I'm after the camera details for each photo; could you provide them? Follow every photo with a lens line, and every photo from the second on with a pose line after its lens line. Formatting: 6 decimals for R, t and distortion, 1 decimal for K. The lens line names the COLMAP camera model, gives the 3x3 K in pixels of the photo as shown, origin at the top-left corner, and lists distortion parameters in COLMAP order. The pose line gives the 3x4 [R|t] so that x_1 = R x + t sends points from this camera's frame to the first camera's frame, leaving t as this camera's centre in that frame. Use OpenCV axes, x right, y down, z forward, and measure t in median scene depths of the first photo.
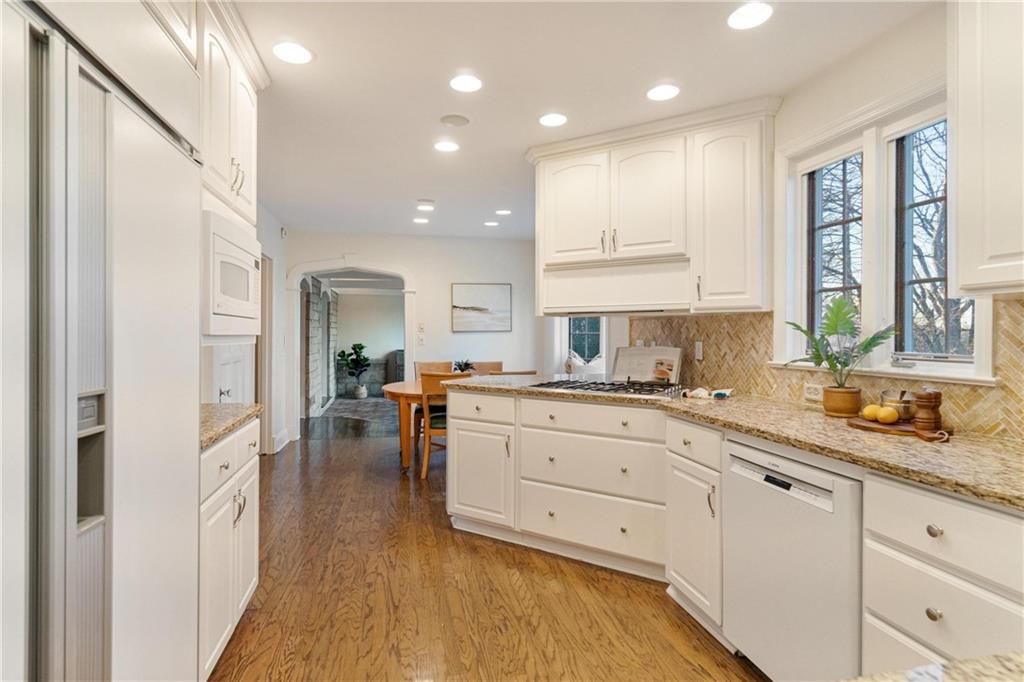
lens RADIAL K [[521.5, 0, 508.9], [0, 521.5, 334.5], [0, 0, 1]] dist [0.000774, 0.000040]
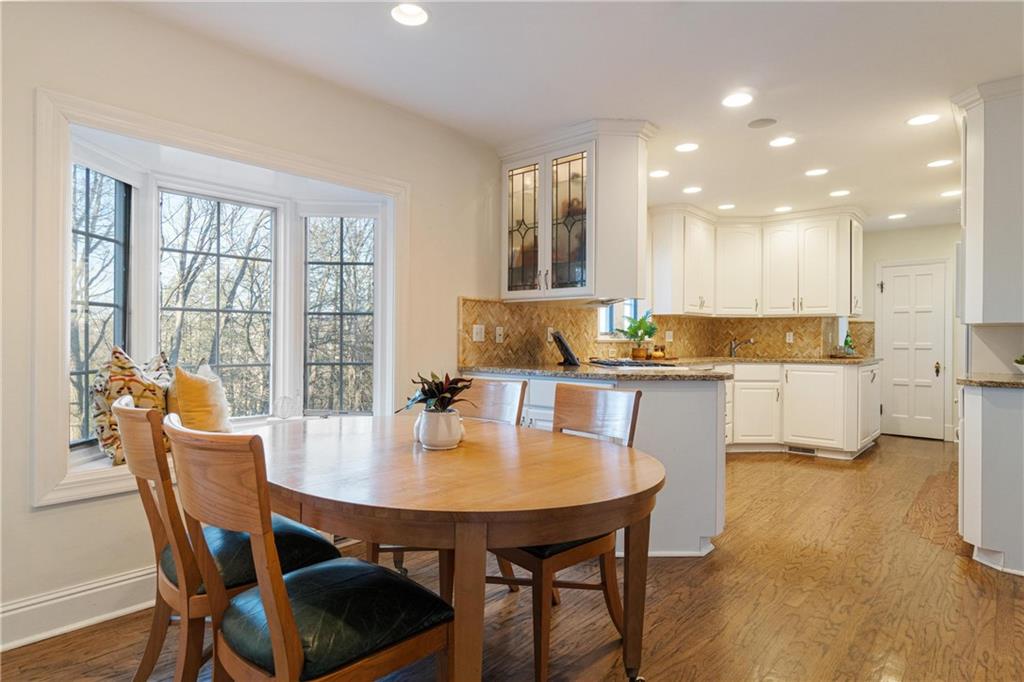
lens RADIAL K [[577.6, 0, 510.4], [0, 577.6, 342.0], [0, 0, 1]] dist [0.003940, 0.000458]
pose [[-0.600010, -0.006560, 0.799965, -0.276974], [-0.006125, 0.999975, 0.003606, 0.018613], [-0.799969, -0.002736, -0.600035, 0.780677]]
